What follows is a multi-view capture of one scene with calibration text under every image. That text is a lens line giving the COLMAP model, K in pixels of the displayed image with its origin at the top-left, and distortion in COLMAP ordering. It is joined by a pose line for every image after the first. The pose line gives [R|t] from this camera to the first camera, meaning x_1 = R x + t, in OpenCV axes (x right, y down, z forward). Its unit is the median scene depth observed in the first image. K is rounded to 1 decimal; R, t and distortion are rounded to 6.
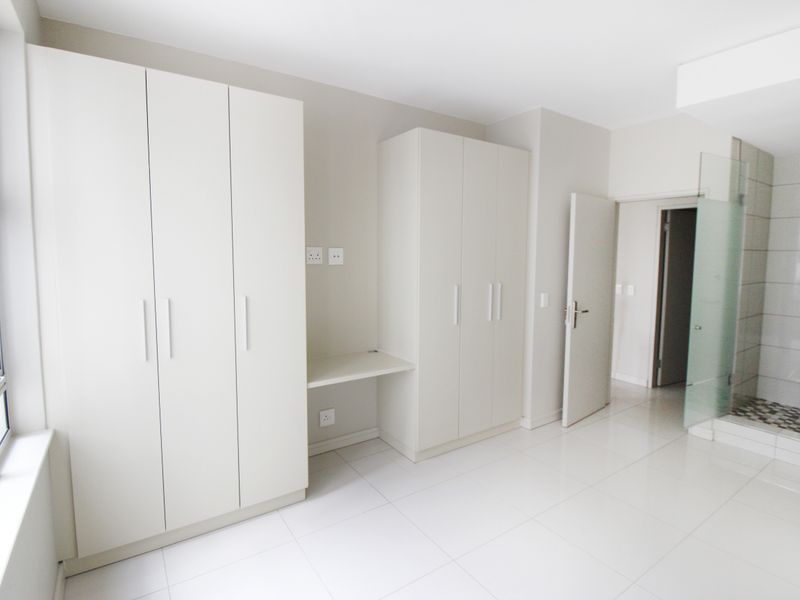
lens RADIAL K [[445.1, 0, 413.6], [0, 445.1, 290.4], [0, 0, 1]] dist [-0.000280, -0.015012]
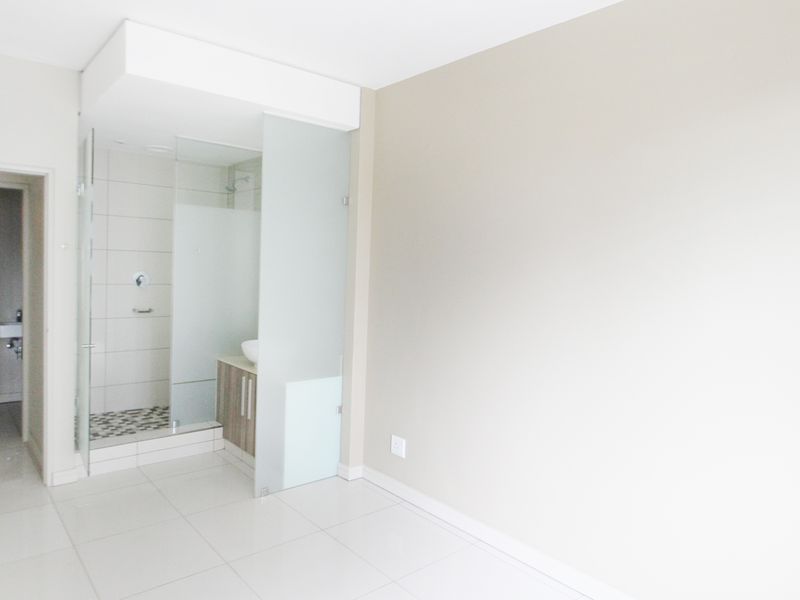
lens RADIAL K [[521.1, 0, 399.8], [0, 521.1, 288.2], [0, 0, 1]] dist [-0.000699, -0.000674]
pose [[-0.123616, -0.058541, 0.990602, -0.303171], [0.048218, 0.996725, 0.064920, -0.044849], [-0.991158, 0.055790, -0.120389, 0.458144]]
